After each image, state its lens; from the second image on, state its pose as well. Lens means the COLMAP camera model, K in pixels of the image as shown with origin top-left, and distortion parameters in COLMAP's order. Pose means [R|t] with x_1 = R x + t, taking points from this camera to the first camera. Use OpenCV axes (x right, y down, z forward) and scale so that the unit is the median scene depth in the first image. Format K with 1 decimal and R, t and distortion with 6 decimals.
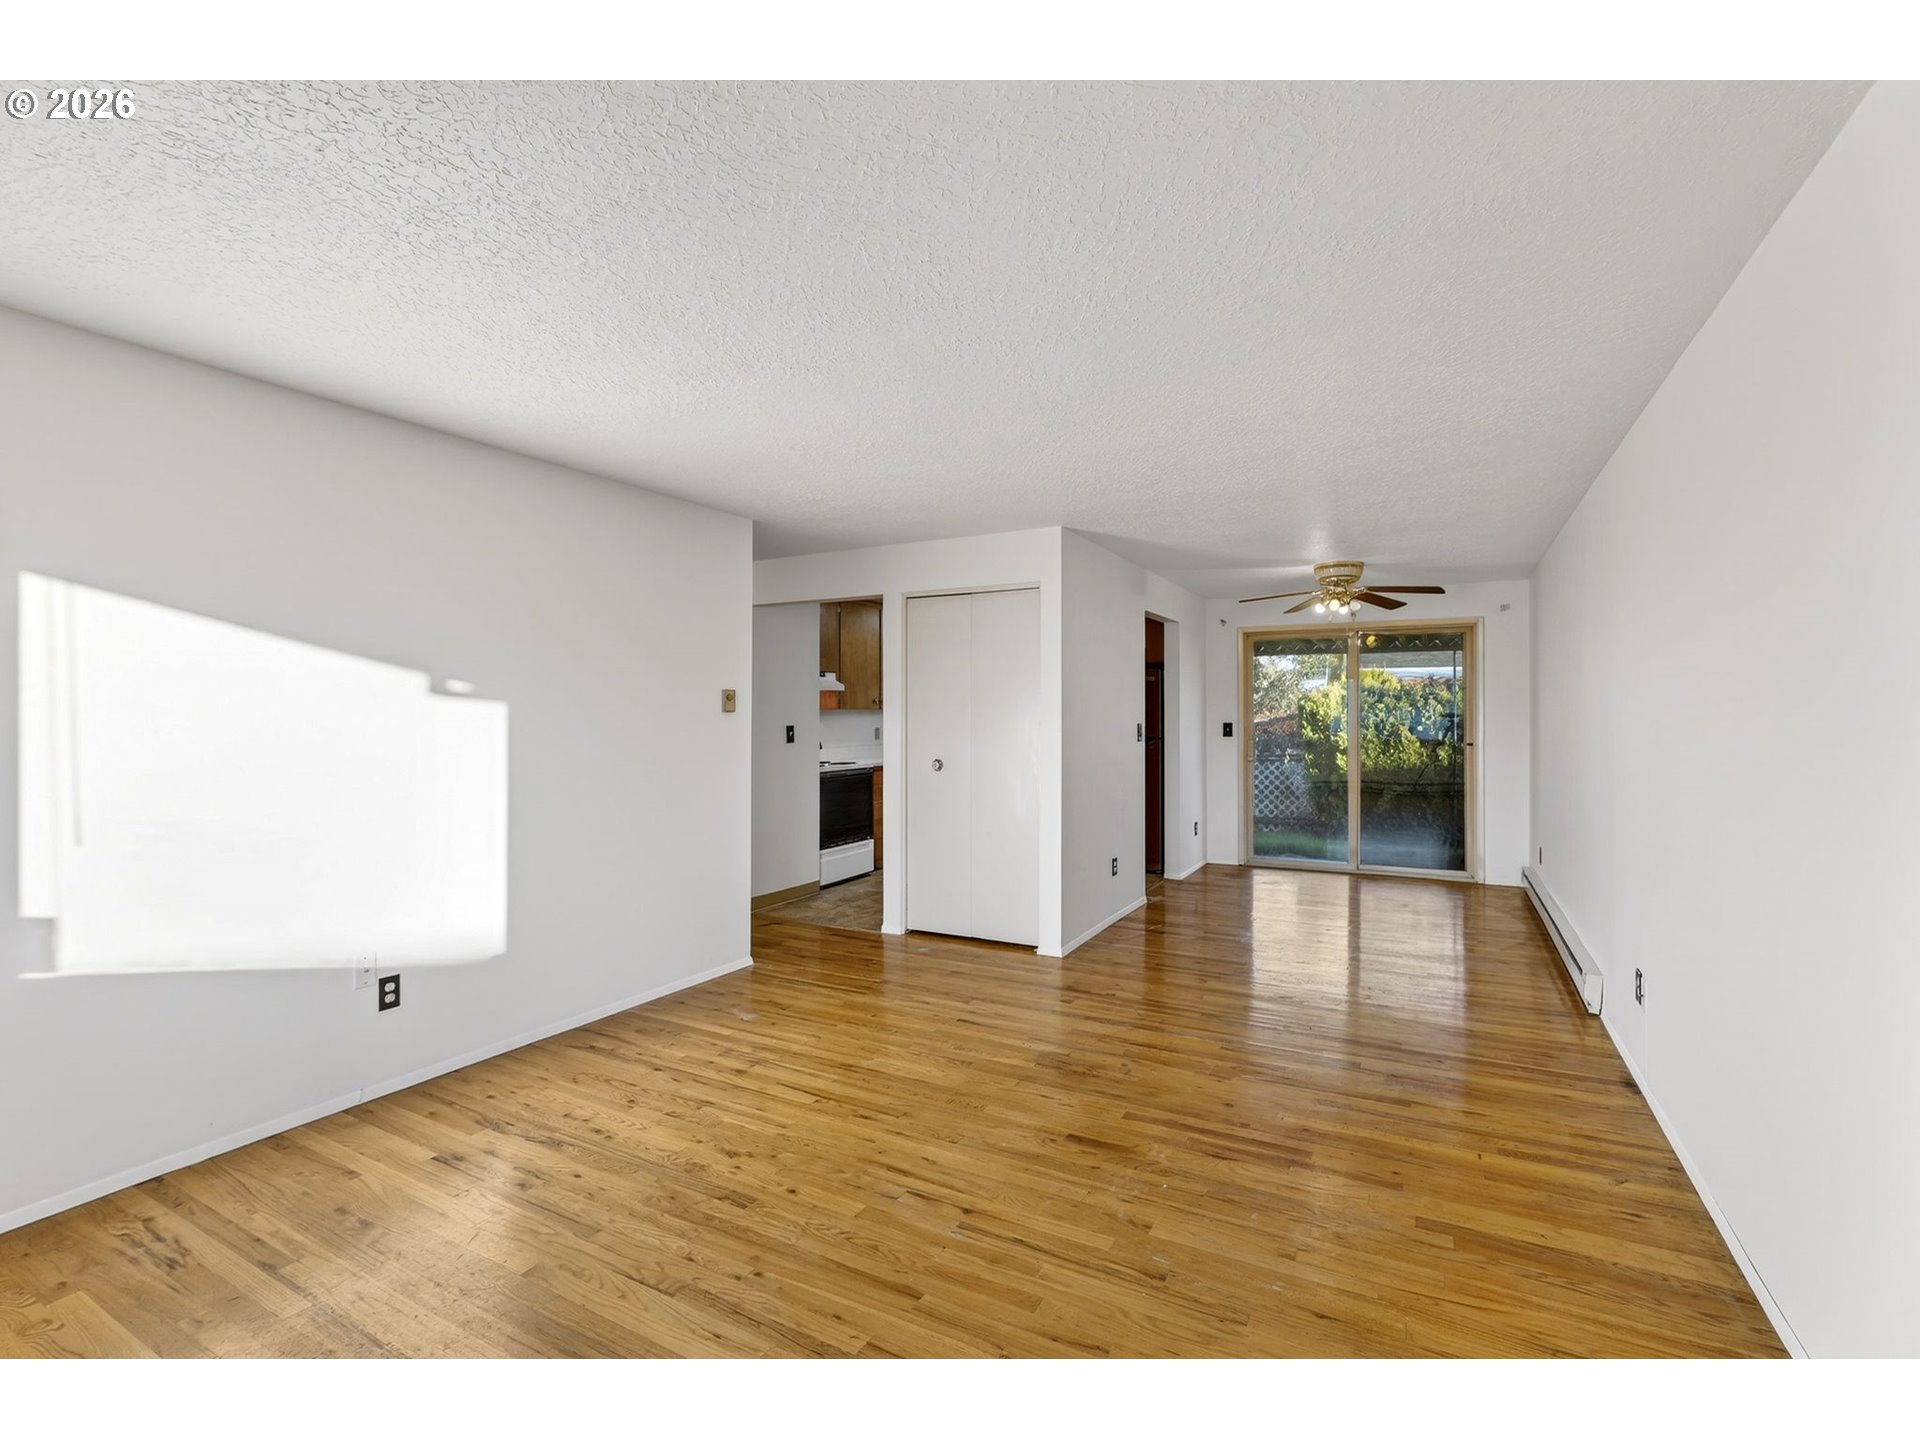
lens RADIAL K [[866.4, 0, 971.5], [0, 866.4, 704.8], [0, 0, 1]] dist [-0.032170, 0.010802]
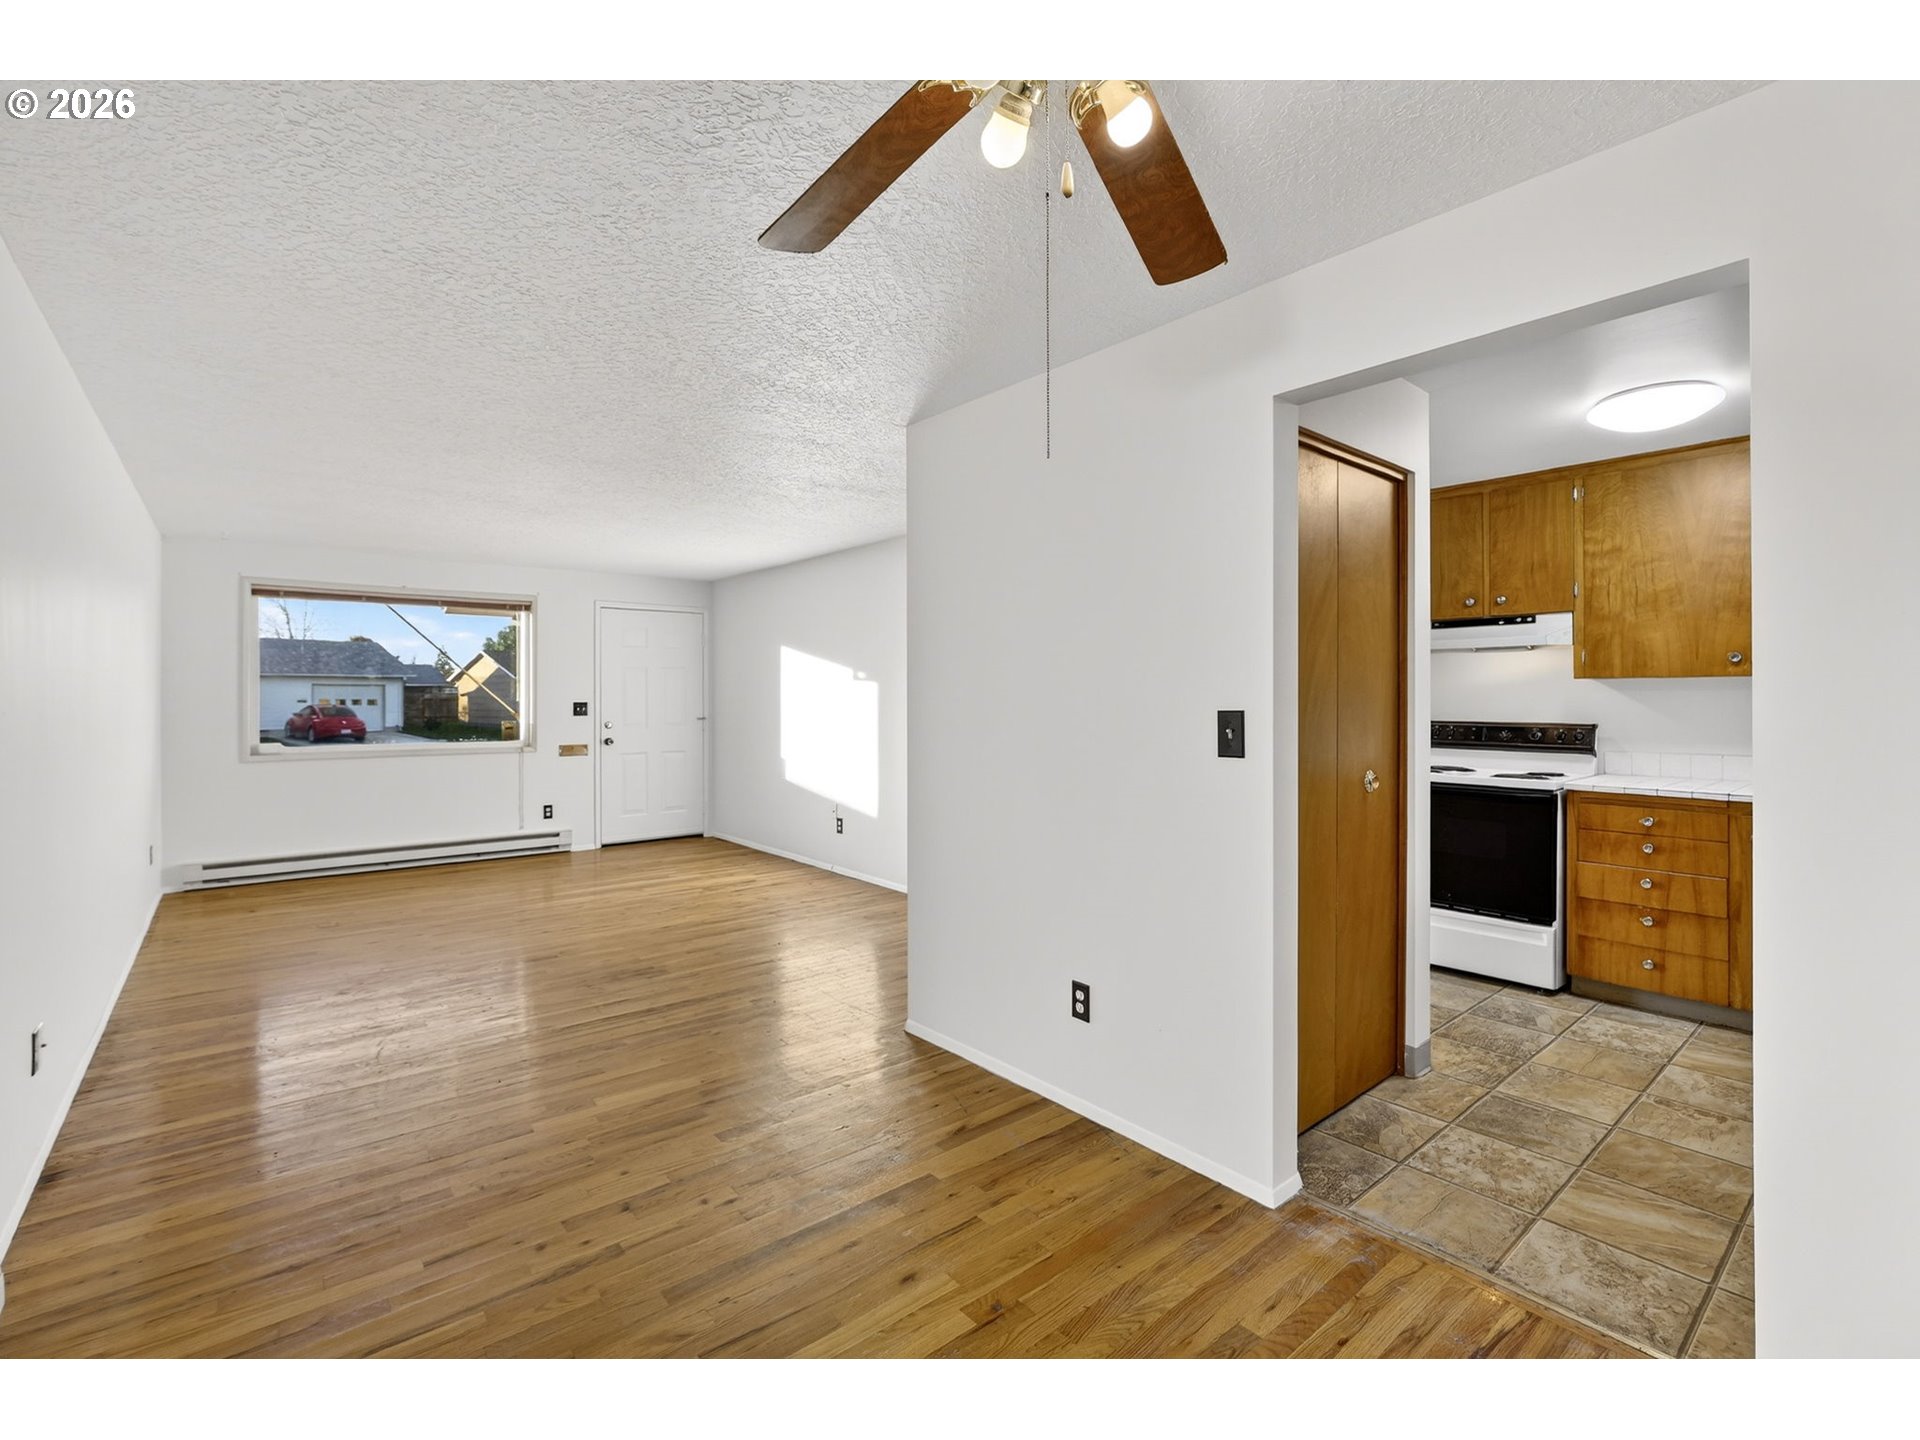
lens RADIAL K [[876.8, 0, 955.2], [0, 876.8, 698.4], [0, 0, 1]] dist [-0.015012, 0.000251]
pose [[-0.381889, 0.003685, -0.924201, 1.124052], [0.014543, 0.999892, -0.002022, 0.031317], [0.924094, -0.014213, -0.381902, 1.958850]]
